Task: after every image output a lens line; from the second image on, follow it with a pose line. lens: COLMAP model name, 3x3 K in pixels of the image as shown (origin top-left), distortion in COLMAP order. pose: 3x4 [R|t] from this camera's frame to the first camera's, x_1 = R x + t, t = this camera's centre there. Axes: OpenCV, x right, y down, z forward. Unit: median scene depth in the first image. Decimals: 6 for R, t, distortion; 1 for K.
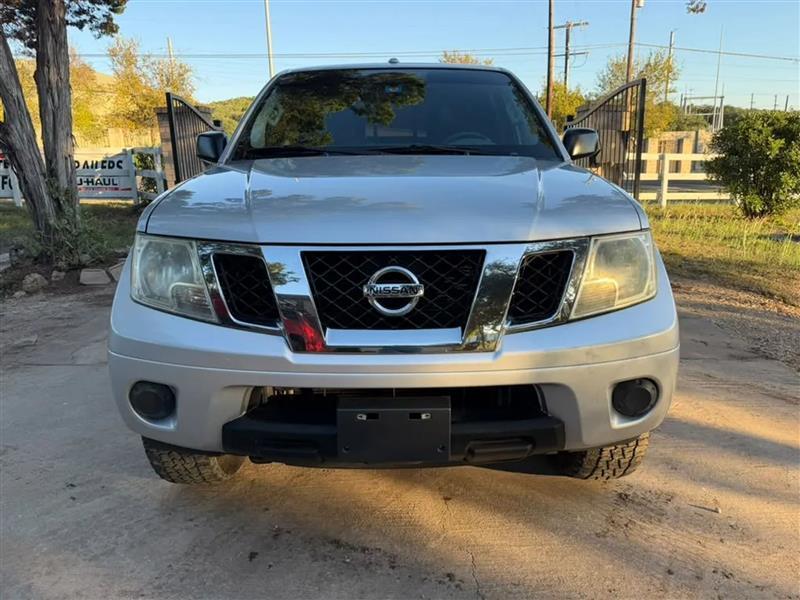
lens RADIAL K [[565.6, 0, 398.6], [0, 565.6, 296.9], [0, 0, 1]] dist [0.017322, -0.027687]
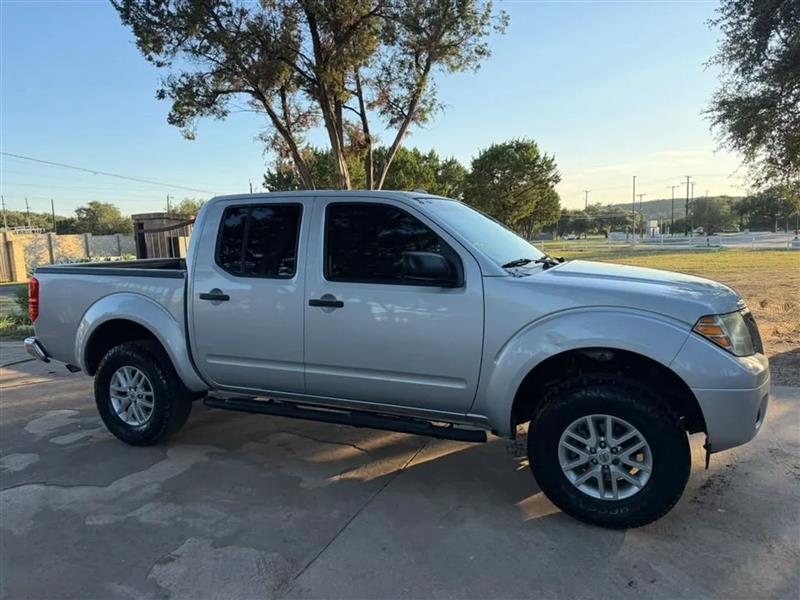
lens RADIAL K [[565.6, 0, 394.9], [0, 565.6, 298.3], [0, 0, 1]] dist [0.017322, -0.027687]
pose [[0.410478, -0.103724, 0.905952, -0.362995], [0.253798, 0.967248, -0.004252, -0.061622], [-0.875839, 0.231674, 0.423359, 0.180683]]
